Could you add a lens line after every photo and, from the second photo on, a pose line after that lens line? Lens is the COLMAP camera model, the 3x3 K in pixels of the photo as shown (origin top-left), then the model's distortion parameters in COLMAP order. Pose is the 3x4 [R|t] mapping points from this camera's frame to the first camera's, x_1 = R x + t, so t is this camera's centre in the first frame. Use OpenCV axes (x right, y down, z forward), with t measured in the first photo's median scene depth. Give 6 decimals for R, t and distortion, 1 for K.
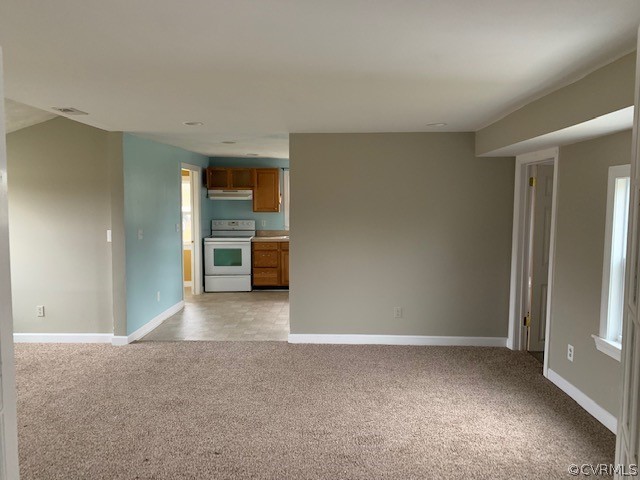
lens RADIAL K [[485.0, 0, 315.9], [0, 485.0, 237.8], [0, 0, 1]] dist [0.004445, -0.001689]
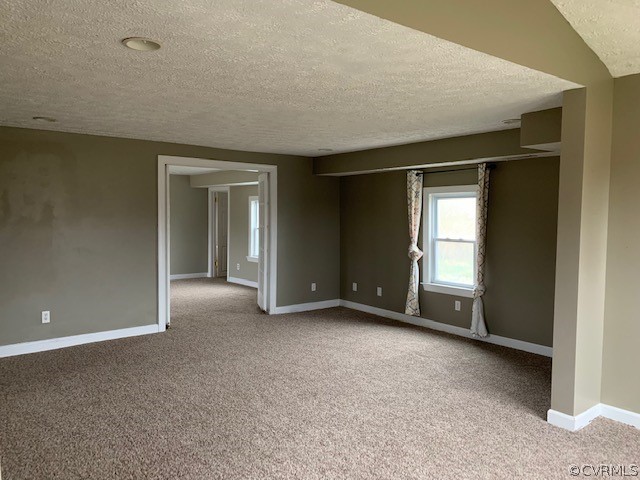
lens RADIAL K [[485.0, 0, 315.9], [0, 485.0, 237.8], [0, 0, 1]] dist [0.004445, -0.001689]
pose [[0.752171, -0.035925, 0.657988, -0.492999], [0.046837, 0.998902, 0.000998, 0.056920], [-0.657301, 0.030068, 0.753028, -0.702379]]
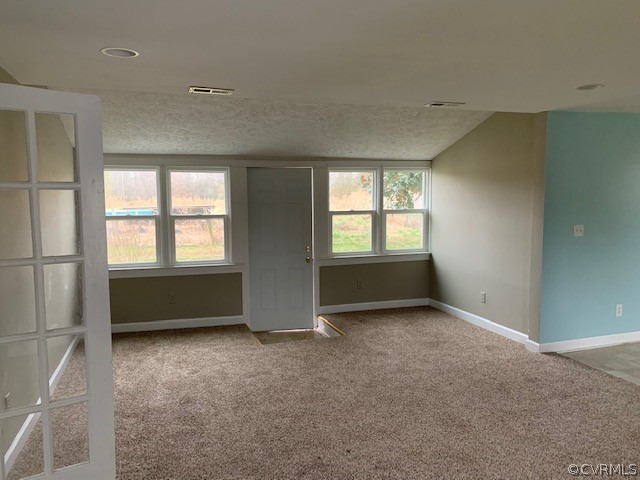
lens RADIAL K [[485.0, 0, 315.9], [0, 485.0, 237.8], [0, 0, 1]] dist [0.004445, -0.001689]
pose [[0.341420, 0.083418, -0.936202, 0.304225], [-0.061500, 0.995902, 0.066309, -0.024928], [0.937897, 0.034937, 0.345151, 0.328464]]
